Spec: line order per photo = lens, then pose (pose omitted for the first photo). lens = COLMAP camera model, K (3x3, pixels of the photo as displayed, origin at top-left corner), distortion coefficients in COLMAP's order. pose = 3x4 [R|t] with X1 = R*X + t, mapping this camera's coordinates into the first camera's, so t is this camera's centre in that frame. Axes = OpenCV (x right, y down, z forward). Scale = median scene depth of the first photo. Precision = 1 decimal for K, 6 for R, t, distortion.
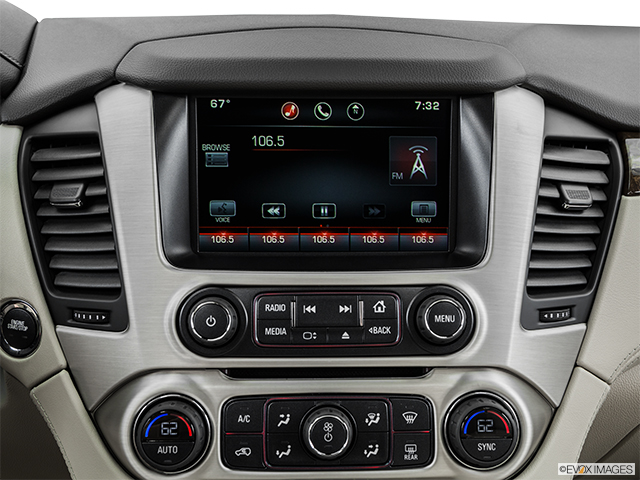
lens RADIAL K [[711.0, 0, 320.0], [0, 711.0, 240.0], [0, 0, 1]] dist [-0.008907, 0.001206]
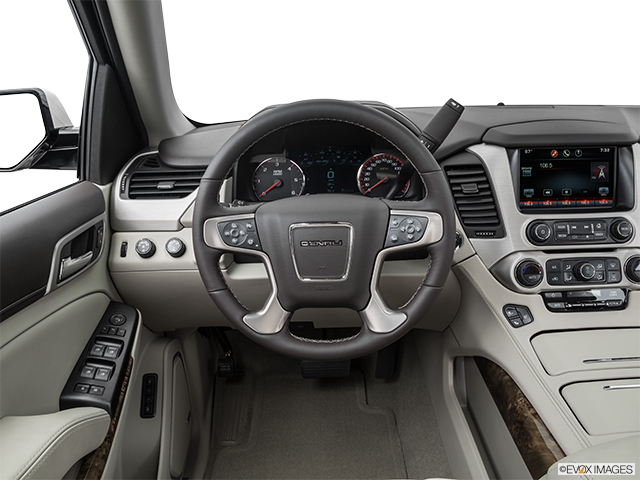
lens RADIAL K [[509.4, 0, 325.4], [0, 509.4, 240.2], [0, 0, 1]] dist [-0.111378, 0.067731]
pose [[0.998702, -0.027459, -0.042904, -0.816908], [0.028336, 0.999399, 0.019973, 0.075447], [0.042330, -0.021163, 0.998880, -0.869416]]
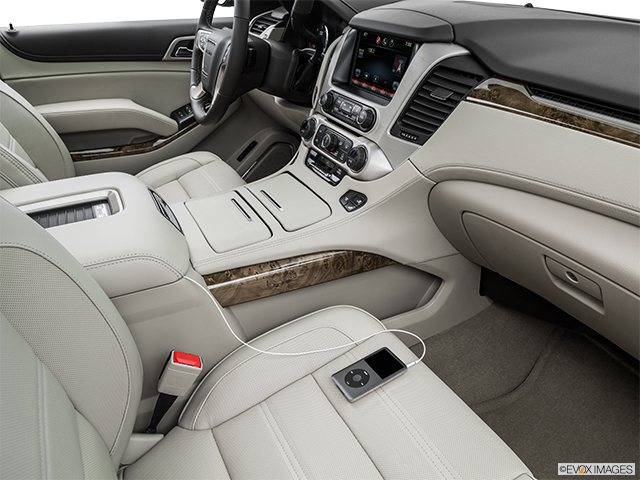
lens RADIAL K [[479.7, 0, 320.0], [0, 479.7, 240.0], [0, 0, 1]] dist [-0.129946, 0.064881]
pose [[0.433301, 0.446490, -0.782877, 1.655528], [-0.267686, 0.893216, 0.361262, -0.086526], [0.860578, 0.053030, 0.506551, -0.081580]]
